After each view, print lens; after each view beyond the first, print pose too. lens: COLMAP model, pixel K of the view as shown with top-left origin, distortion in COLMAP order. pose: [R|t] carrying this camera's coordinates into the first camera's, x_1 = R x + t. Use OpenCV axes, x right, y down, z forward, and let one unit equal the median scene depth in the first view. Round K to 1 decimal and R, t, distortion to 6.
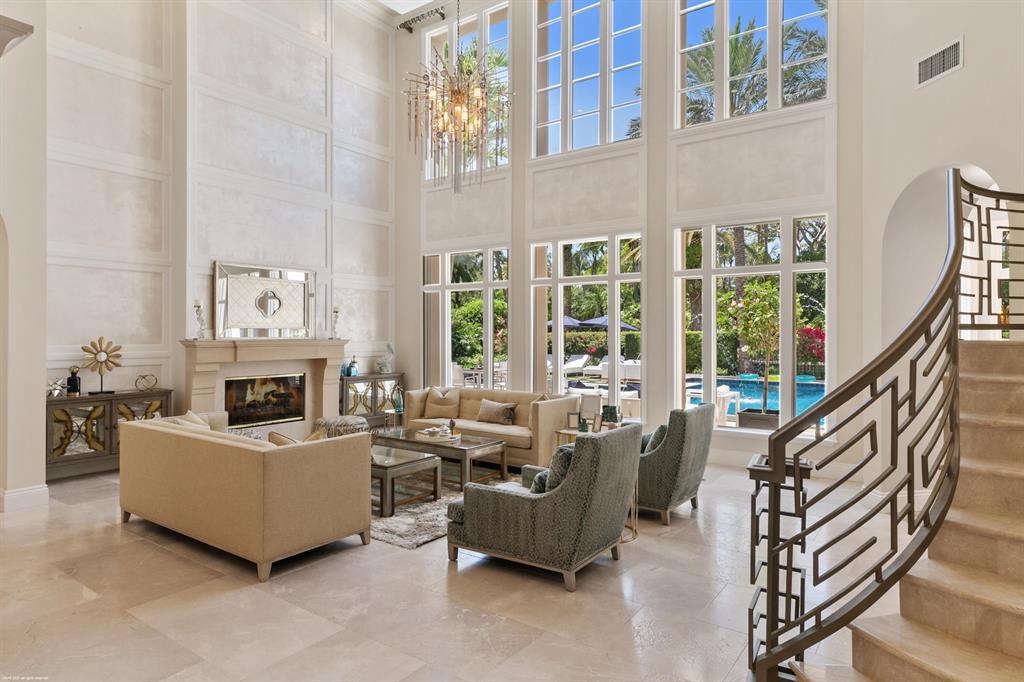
lens RADIAL K [[600.1, 0, 528.2], [0, 600.1, 332.3], [0, 0, 1]] dist [0.008957, 0.001453]
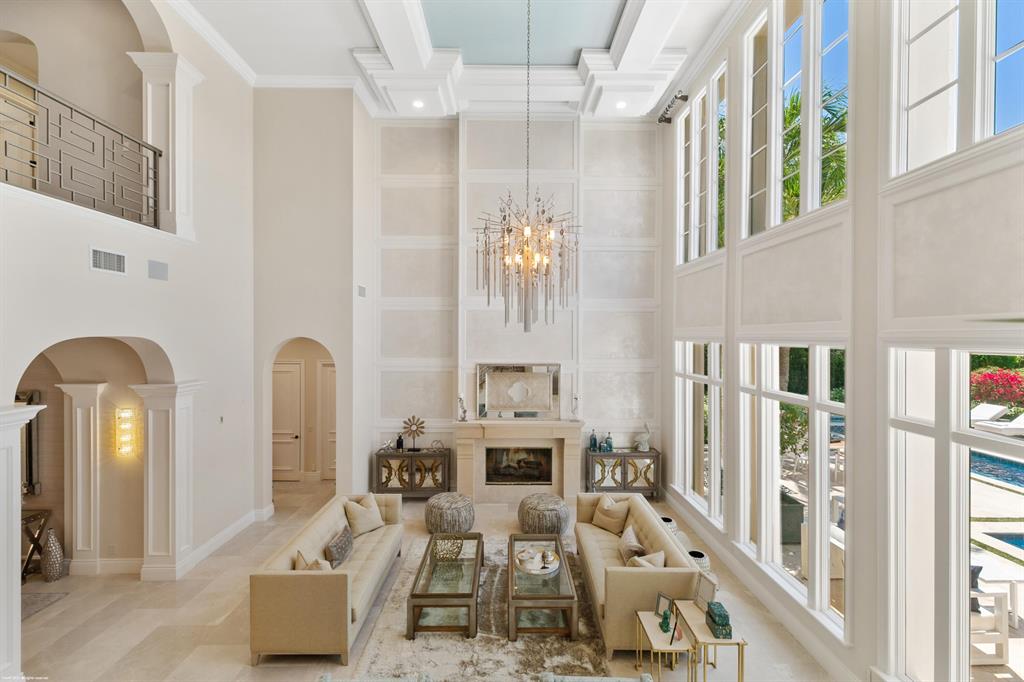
lens RADIAL K [[464.5, 0, 505.6], [0, 464.5, 338.5], [0, 0, 1]] dist [0.002835, -0.000108]
pose [[0.577020, 0.005353, -0.816712, 0.406277], [-0.002305, 0.999985, 0.004926, -0.183854], [0.816727, -0.000960, 0.577024, 0.429772]]
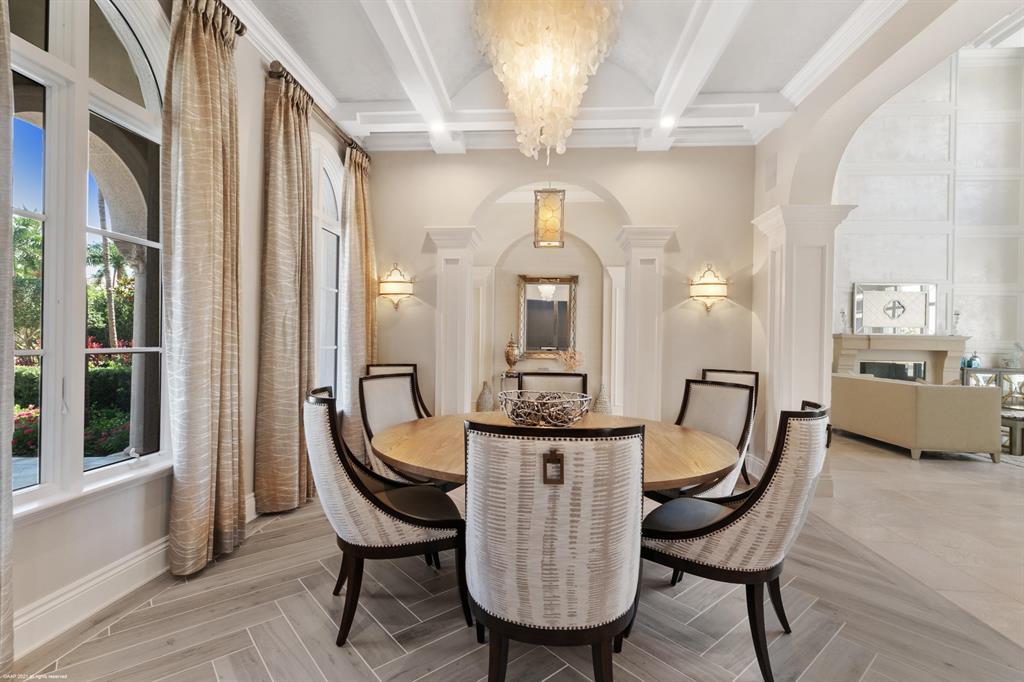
lens RADIAL K [[464.5, 0, 510.8], [0, 464.5, 339.5], [0, 0, 1]] dist [0.002835, -0.000108]
pose [[0.496164, 0.006083, -0.868208, 0.073385], [-0.016555, 0.999860, -0.002456, 0.043278], [0.868071, 0.015592, 0.496195, -0.344771]]
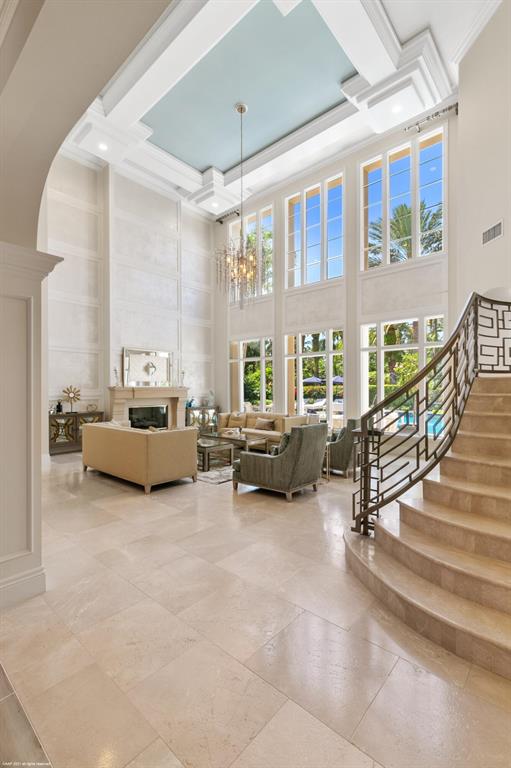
lens RADIAL K [[348.4, 0, 257.6], [0, 348.4, 390.5], [0, 0, 1]] dist [0.002835, -0.000108]
pose [[0.993978, -0.004811, -0.109478, 0.044914], [0.005628, 0.999959, 0.007151, 0.017944], [0.109439, -0.007724, 0.993964, -0.096018]]
